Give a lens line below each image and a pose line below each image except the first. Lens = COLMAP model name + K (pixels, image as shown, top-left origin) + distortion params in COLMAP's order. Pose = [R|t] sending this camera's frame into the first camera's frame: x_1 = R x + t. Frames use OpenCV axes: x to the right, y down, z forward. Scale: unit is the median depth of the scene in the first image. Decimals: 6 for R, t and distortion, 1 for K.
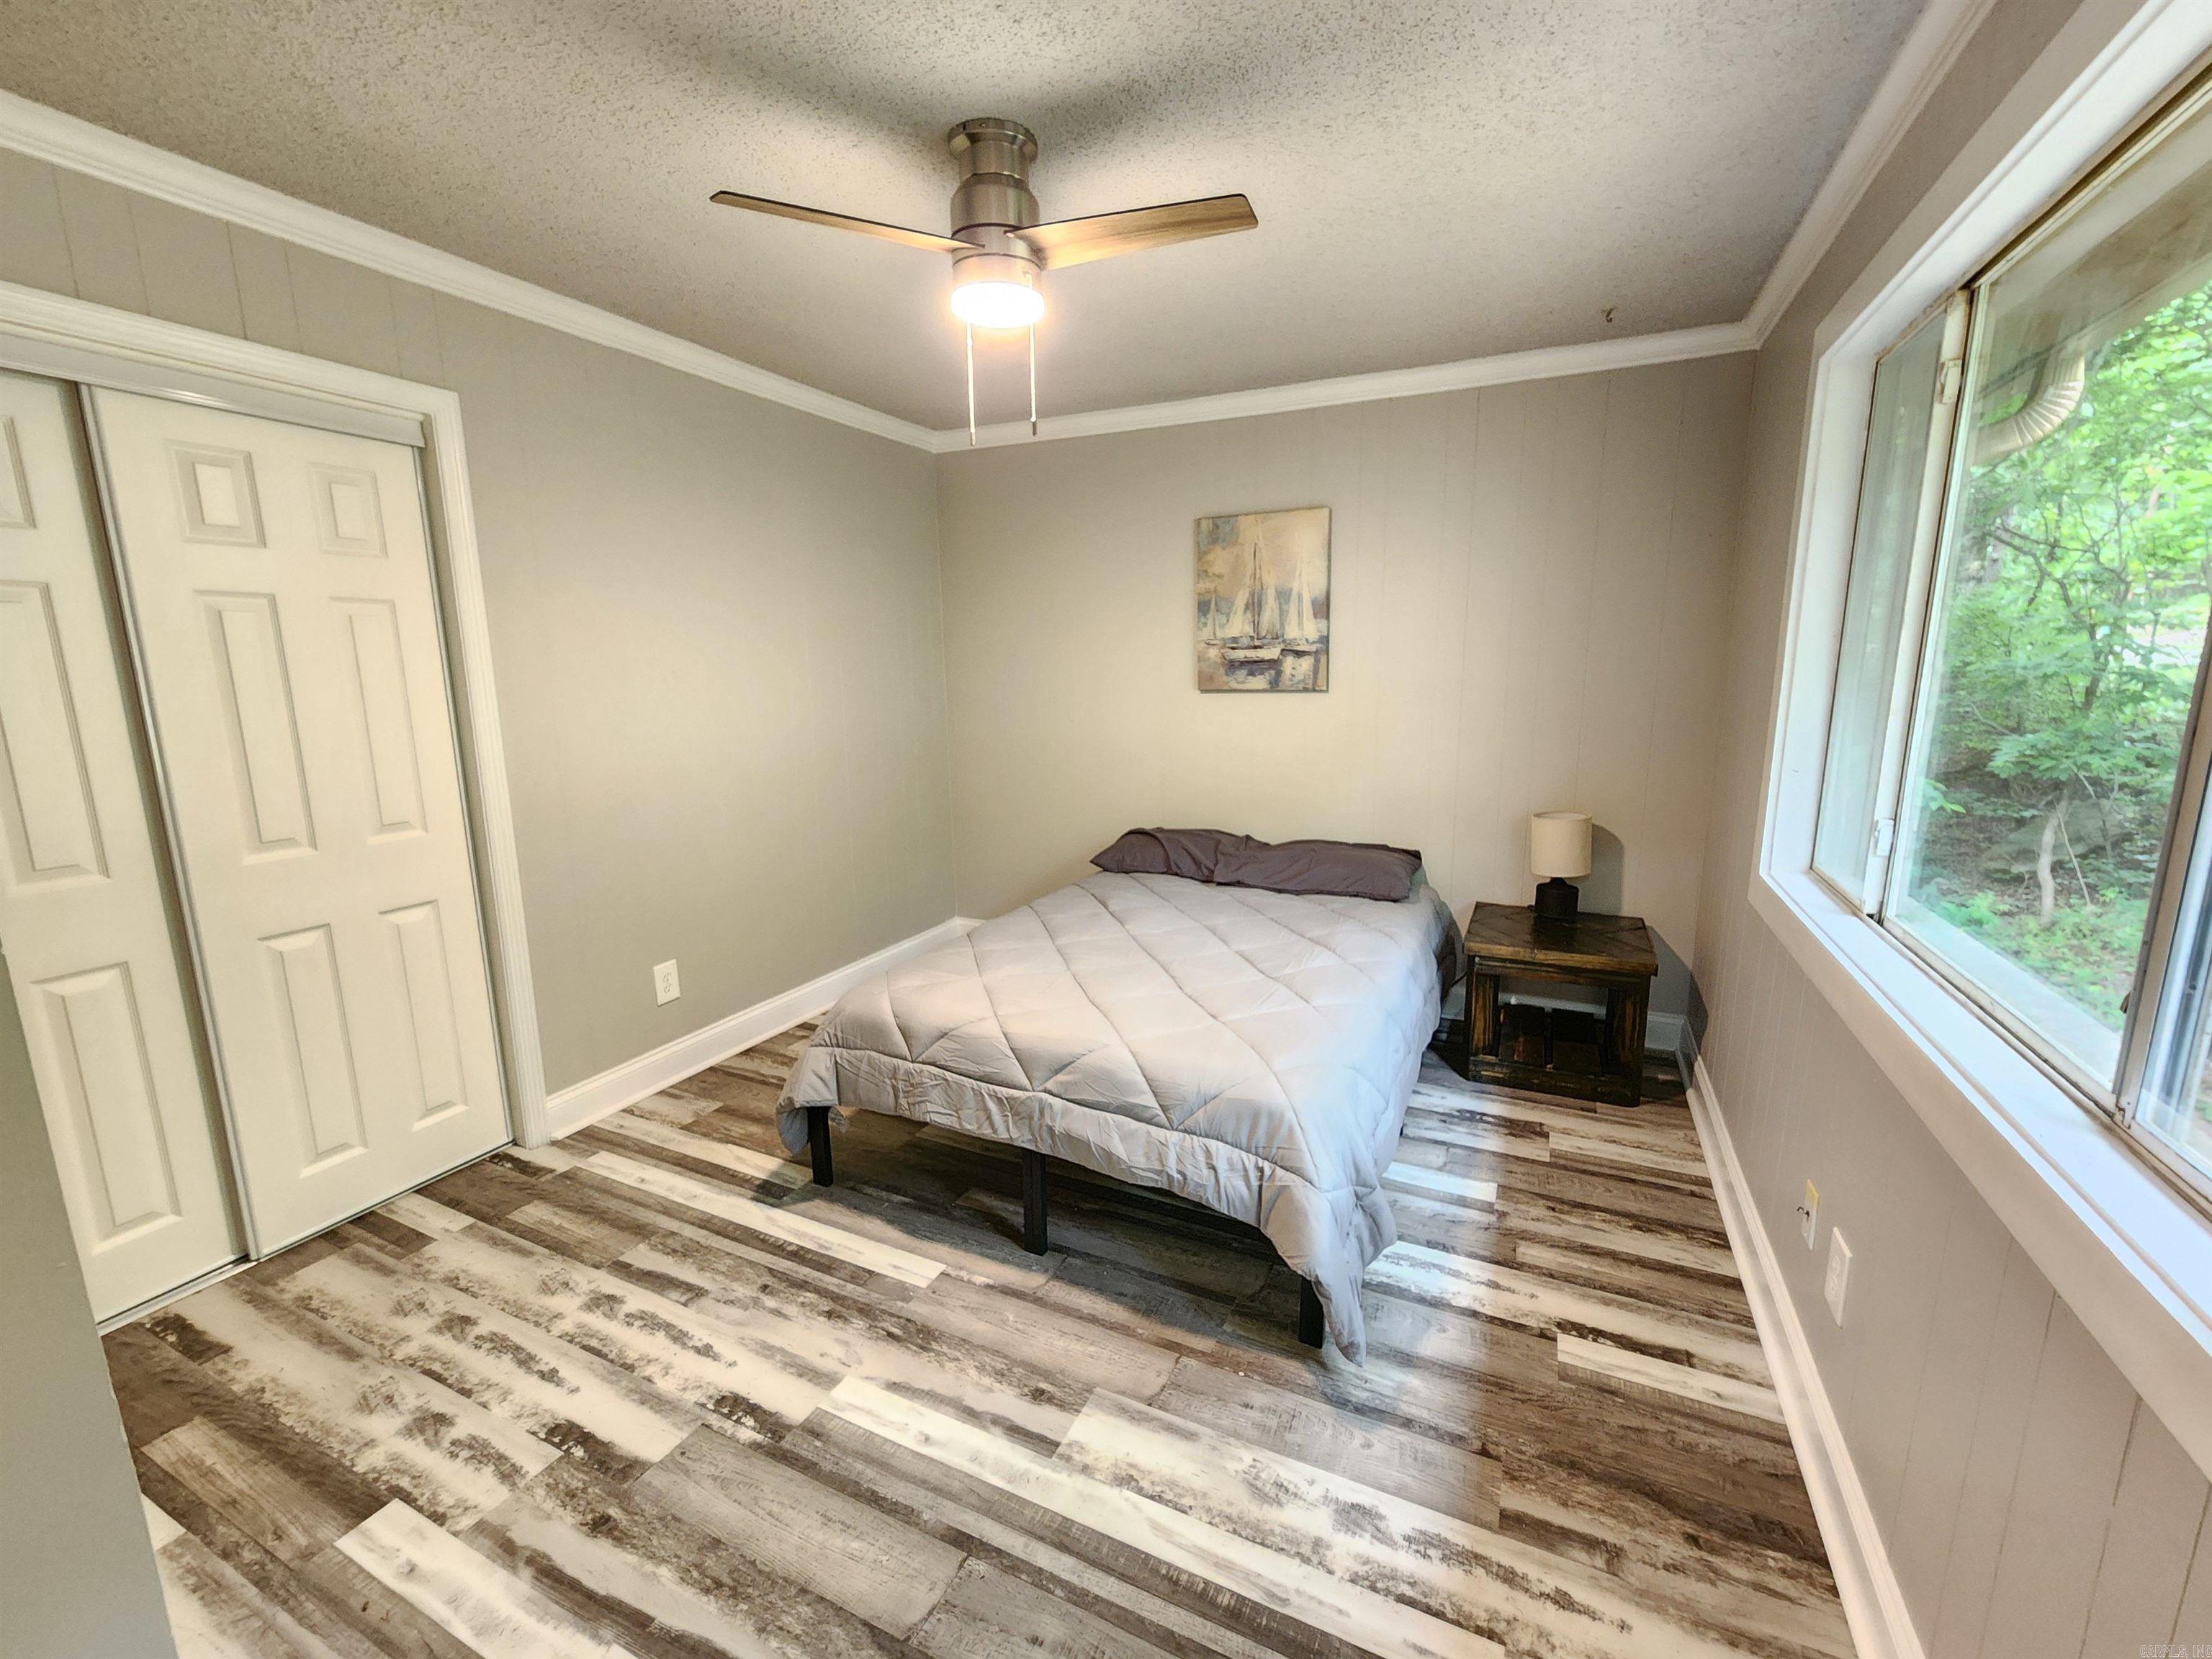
lens RADIAL K [[910.2, 0, 1109.1], [0, 910.2, 829.4], [0, 0, 1]] dist [0.001278, -0.000152]
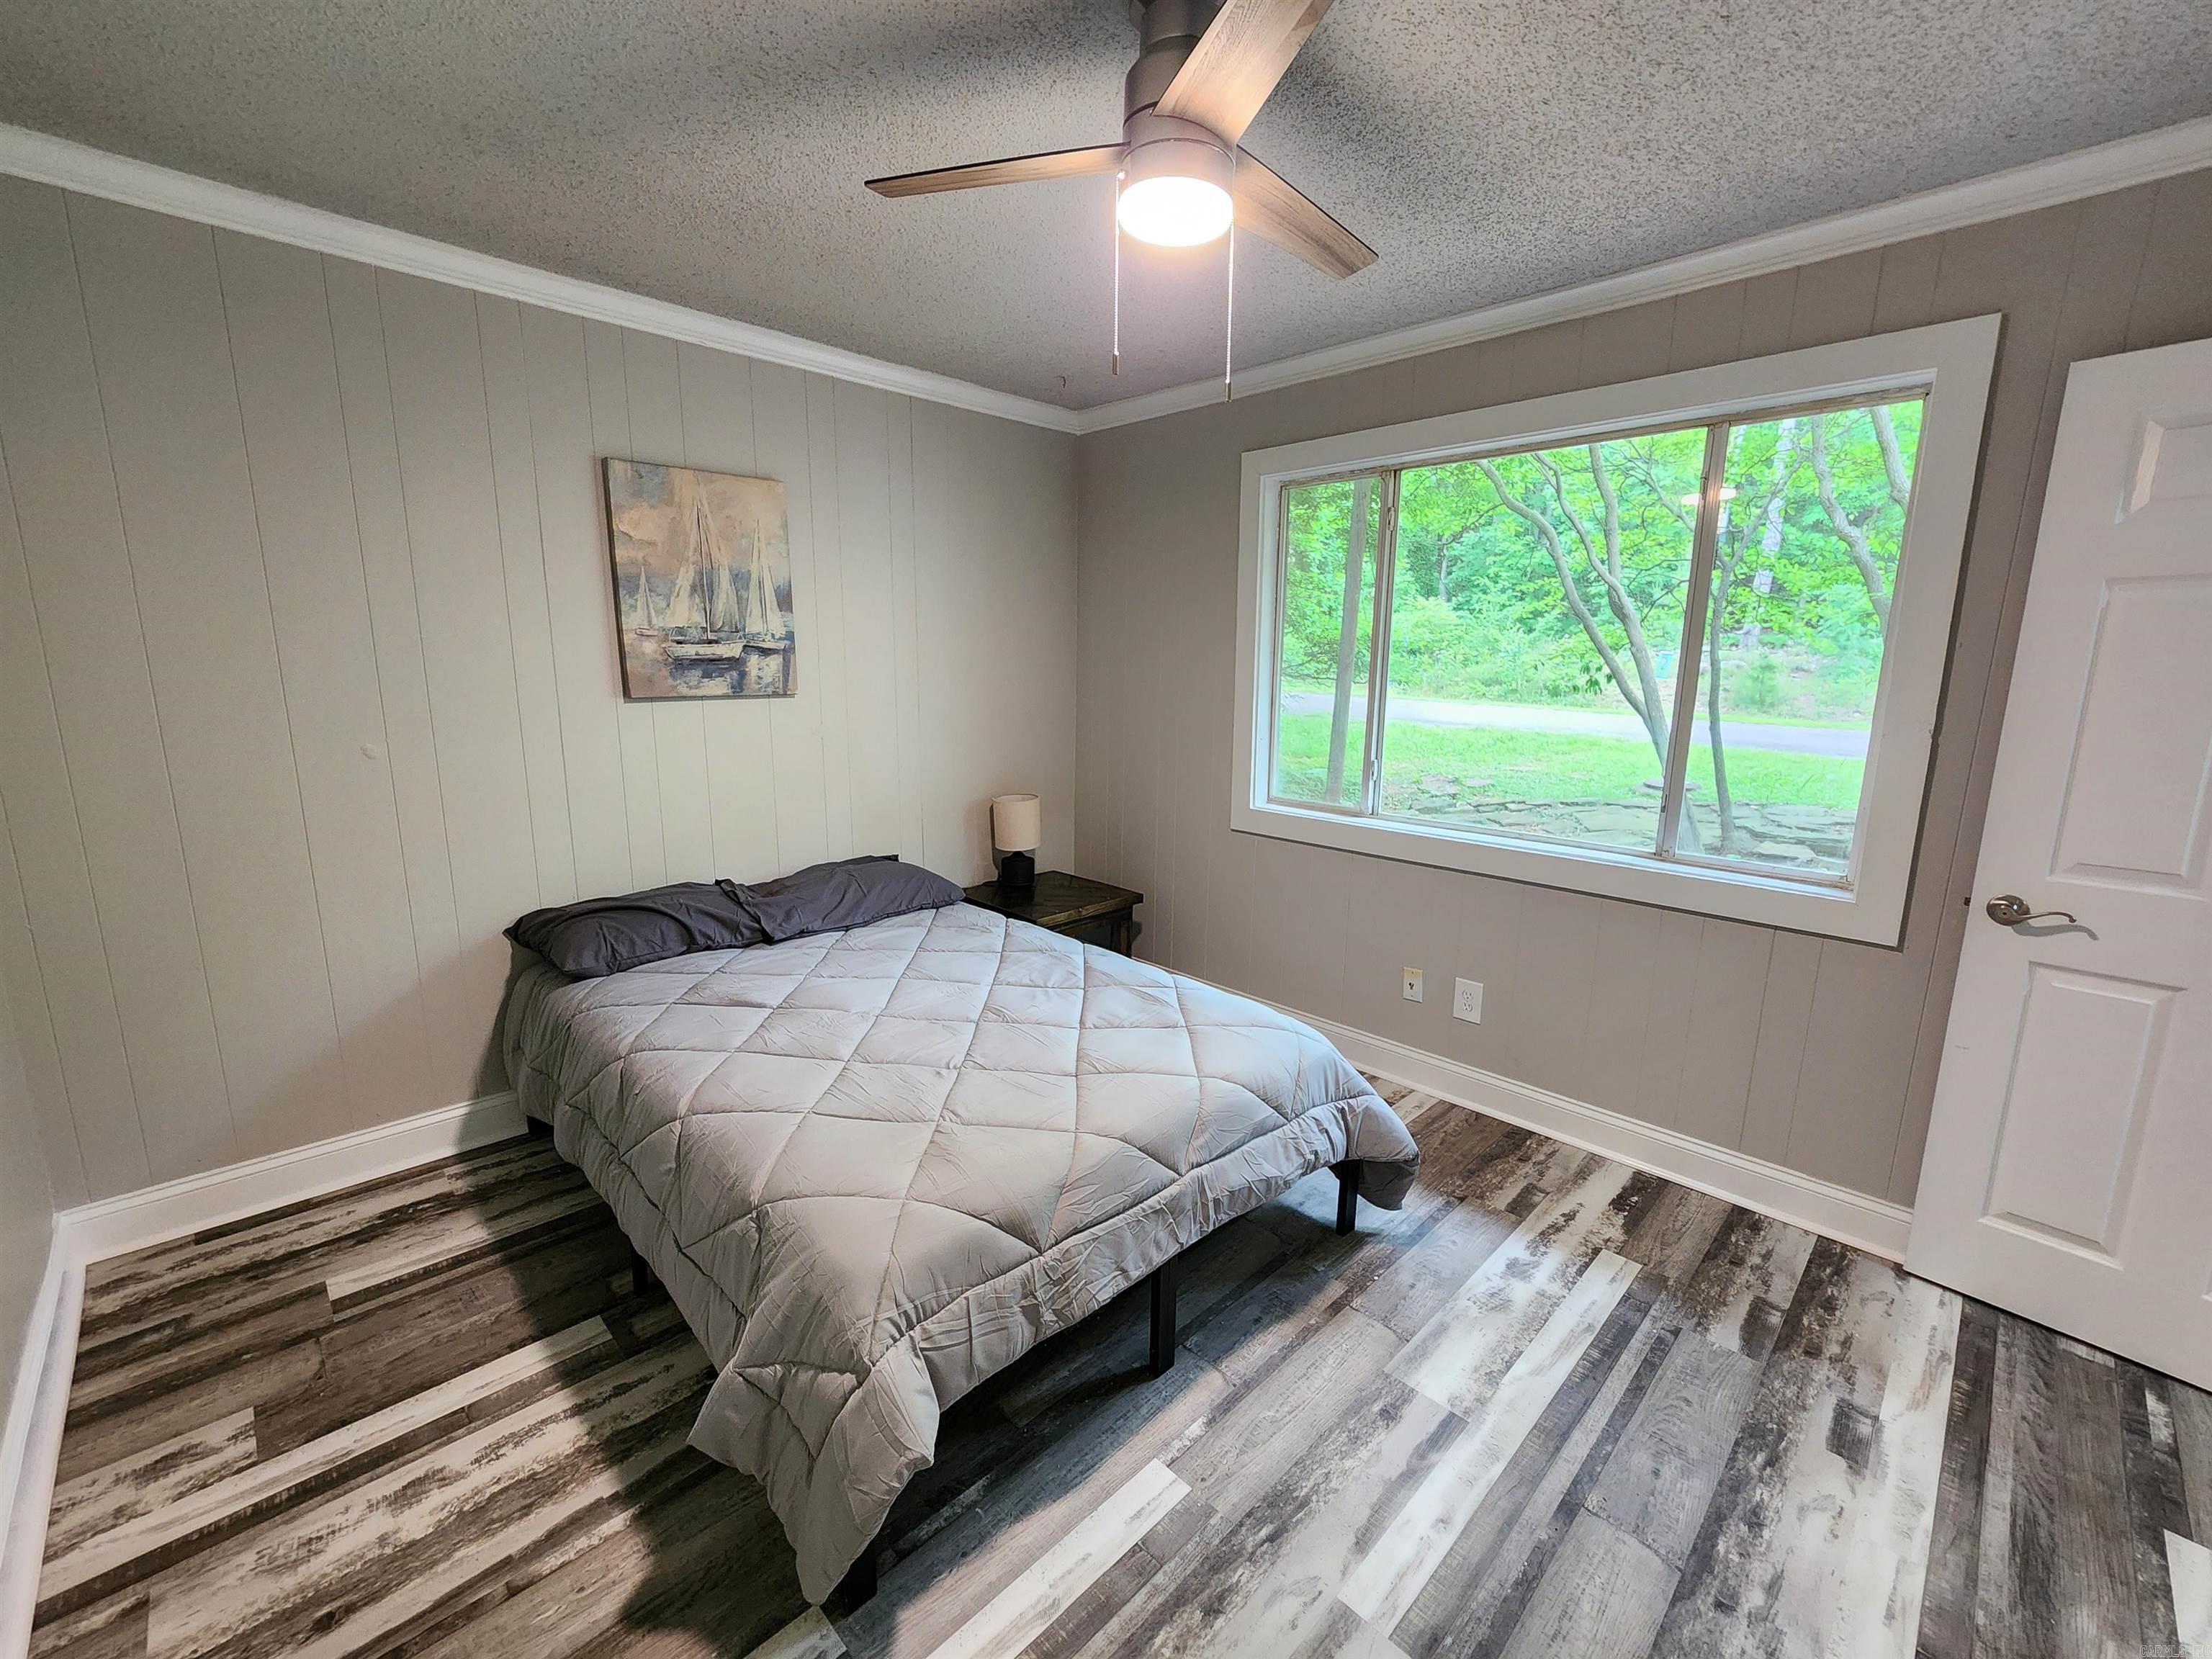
lens RADIAL K [[910.2, 0, 1103.4], [0, 910.2, 837.4], [0, 0, 1]] dist [0.001278, -0.000152]
pose [[0.338797, -0.165856, 0.926126, -0.872710], [0.152734, 0.980979, 0.119806, -0.139632], [-0.928380, 0.100861, 0.357684, 0.764412]]
